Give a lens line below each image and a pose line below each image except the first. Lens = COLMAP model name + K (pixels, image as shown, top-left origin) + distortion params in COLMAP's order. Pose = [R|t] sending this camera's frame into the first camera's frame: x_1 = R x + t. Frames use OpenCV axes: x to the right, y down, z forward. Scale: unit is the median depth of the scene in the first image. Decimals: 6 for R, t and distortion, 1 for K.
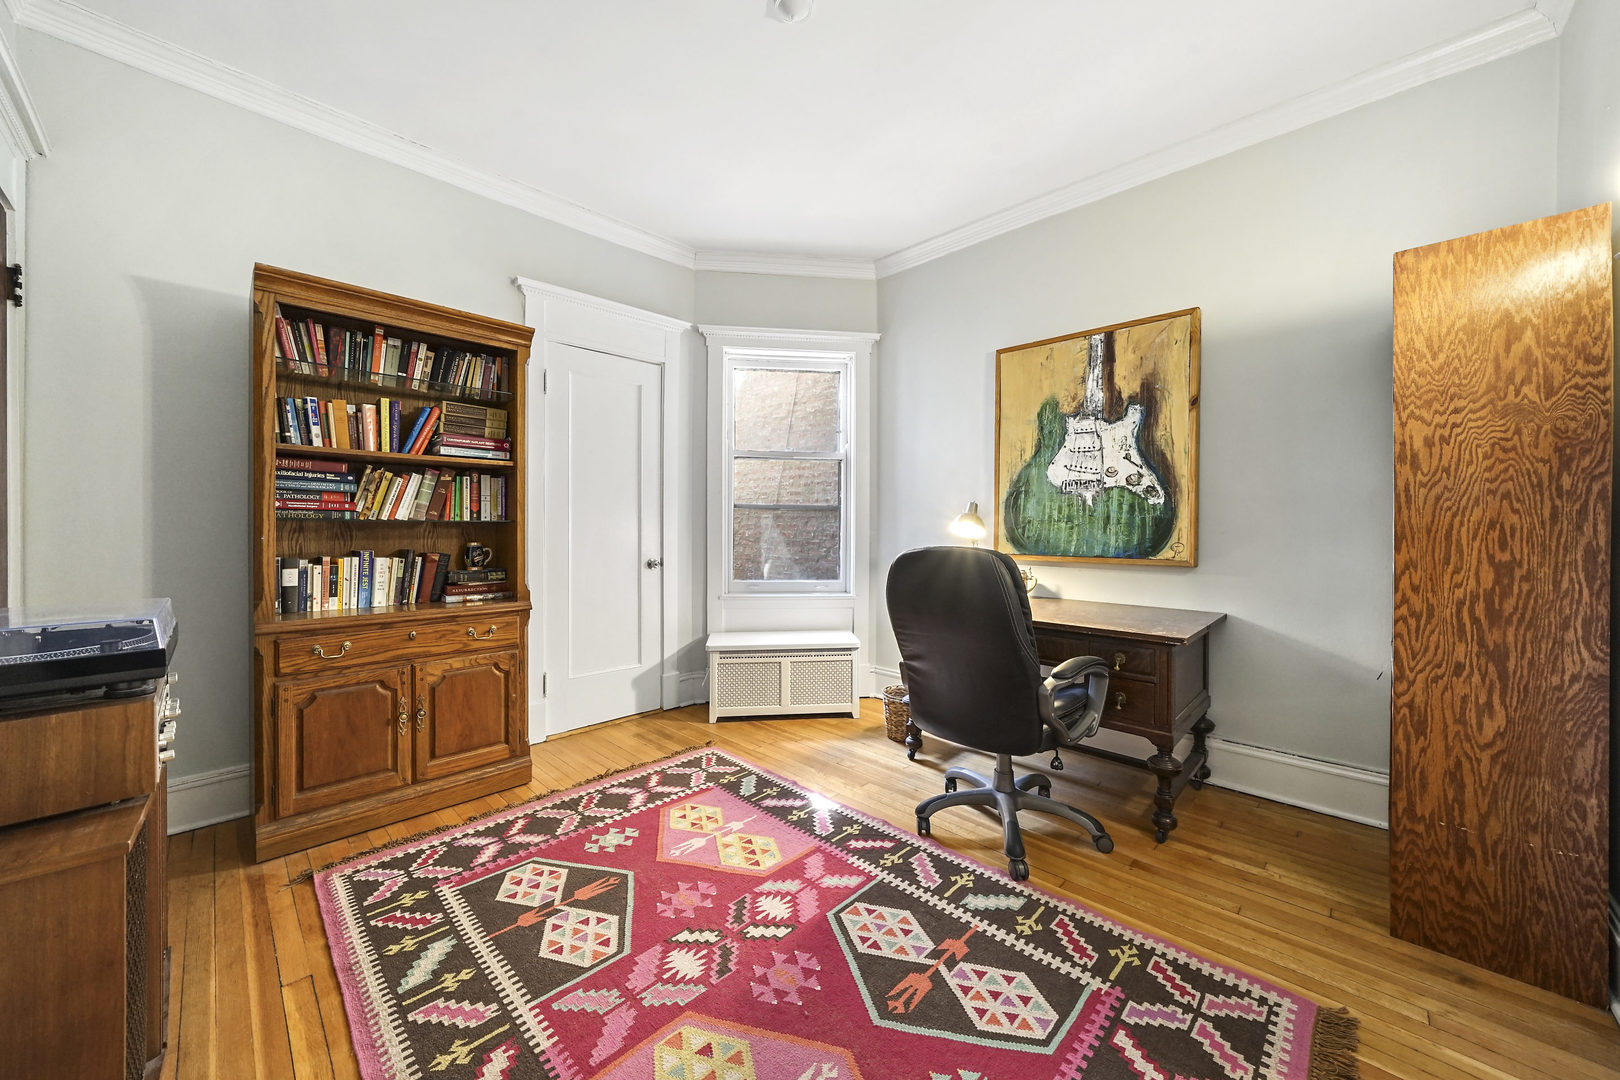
lens RADIAL K [[595.1, 0, 806.9], [0, 595.1, 517.9], [0, 0, 1]] dist [-0.000993, -0.000012]
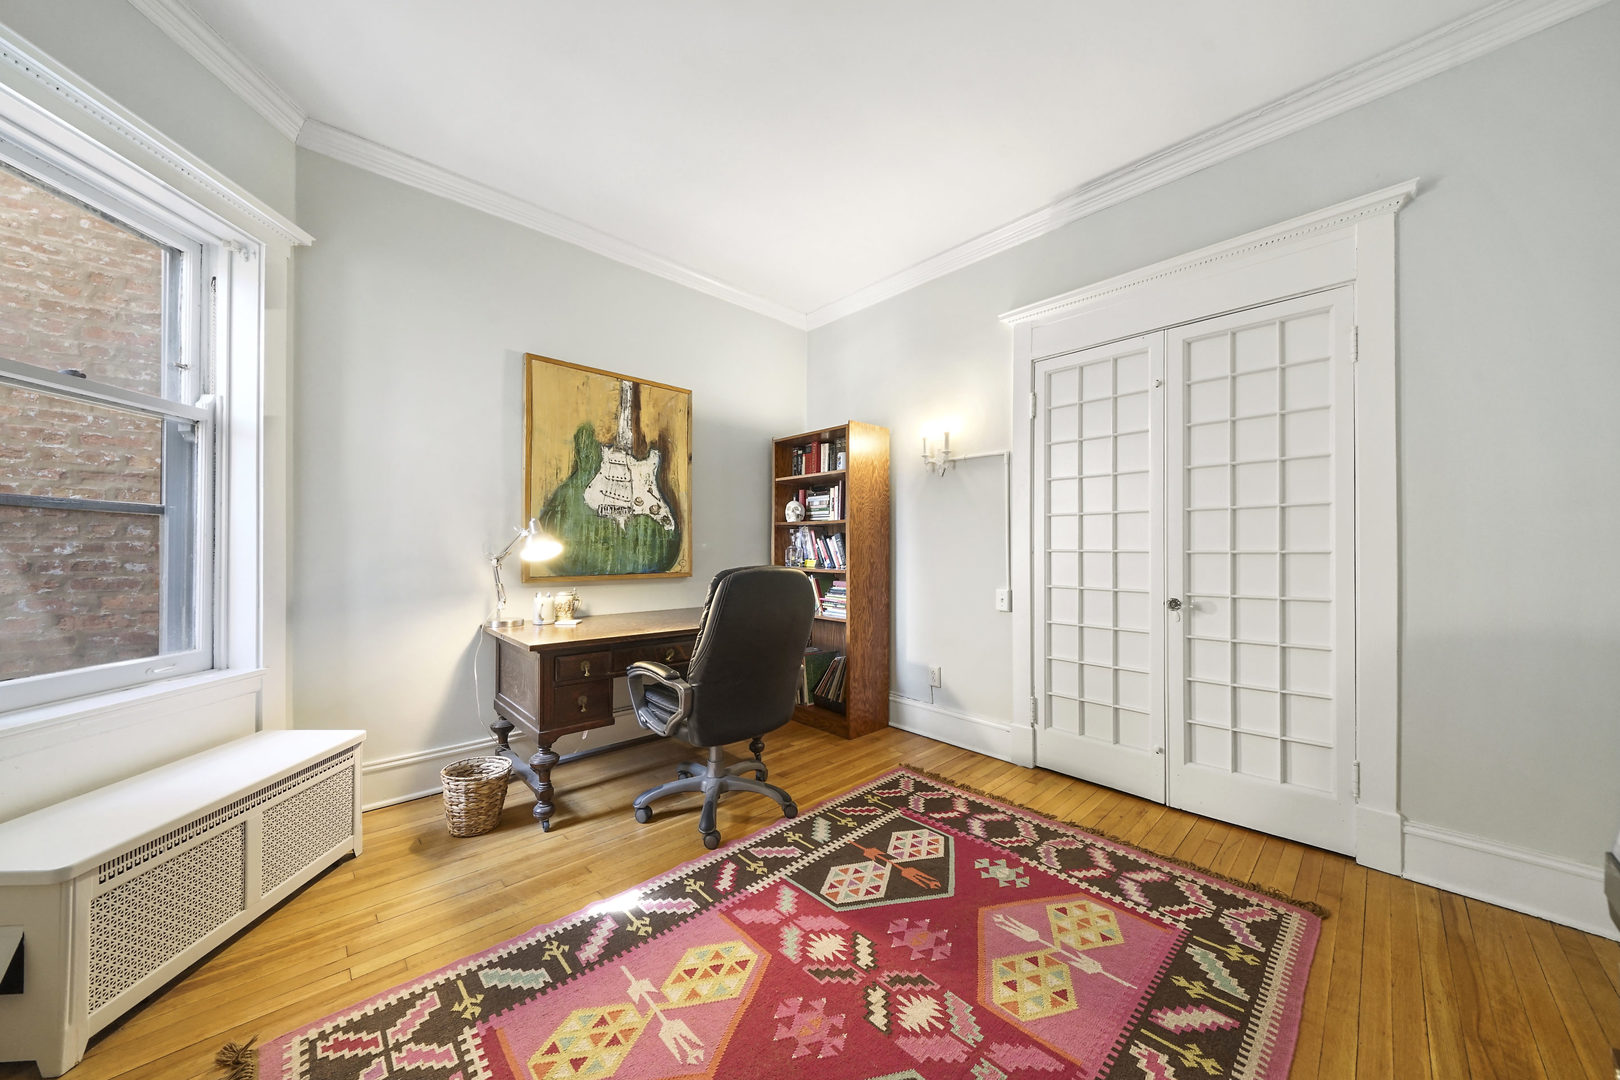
lens RADIAL K [[567.4, 0, 811.4], [0, 567.4, 530.3], [0, 0, 1]] dist [-0.000110, -0.002476]
pose [[0.026439, 0.036380, 0.998988, -0.656723], [-0.008846, 0.999307, -0.036158, 0.019639], [-0.999611, -0.007881, 0.026742, 0.676218]]
